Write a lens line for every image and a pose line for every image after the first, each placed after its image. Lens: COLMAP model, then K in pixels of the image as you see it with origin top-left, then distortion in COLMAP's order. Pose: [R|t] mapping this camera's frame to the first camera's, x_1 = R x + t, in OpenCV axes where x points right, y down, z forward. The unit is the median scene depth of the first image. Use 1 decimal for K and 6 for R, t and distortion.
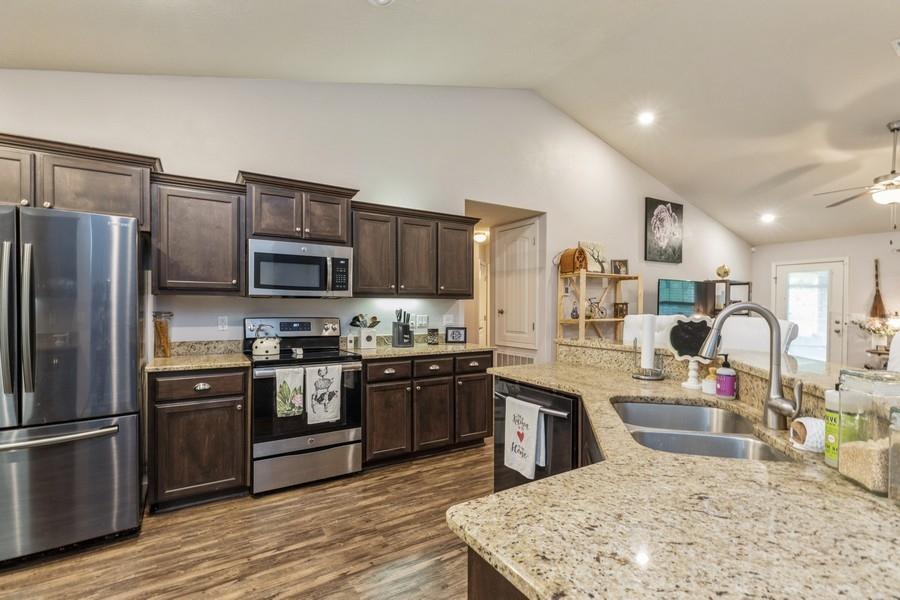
lens RADIAL K [[408.9, 0, 443.0], [0, 408.9, 315.9], [0, 0, 1]] dist [0.000109, -0.001692]
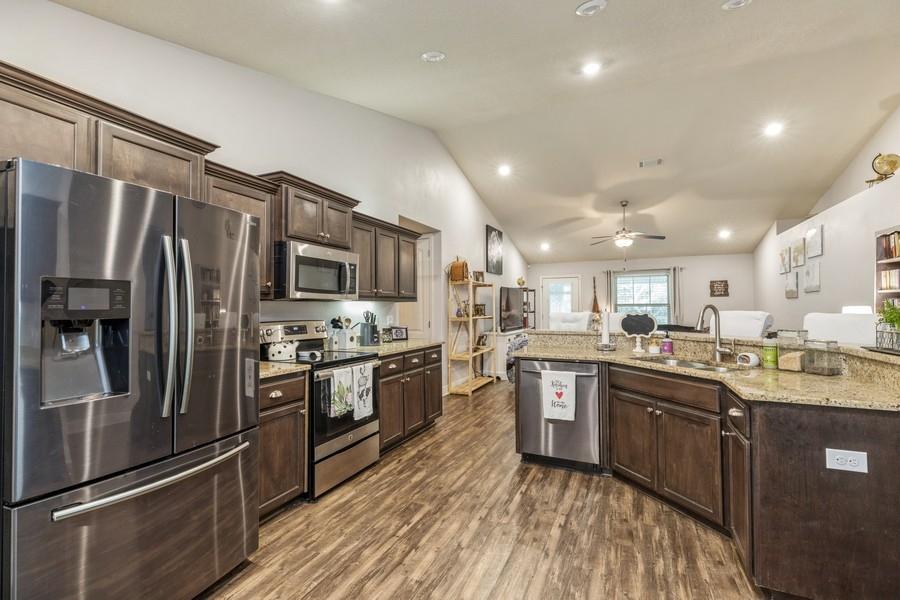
lens RADIAL K [[408.9, 0, 433.6], [0, 408.9, 301.7], [0, 0, 1]] dist [0.000109, -0.001692]
pose [[0.834592, 0.000239, 0.550869, -0.685830], [0.020032, 0.999325, -0.030783, -0.004907], [-0.550505, 0.036726, 0.834024, -0.005156]]
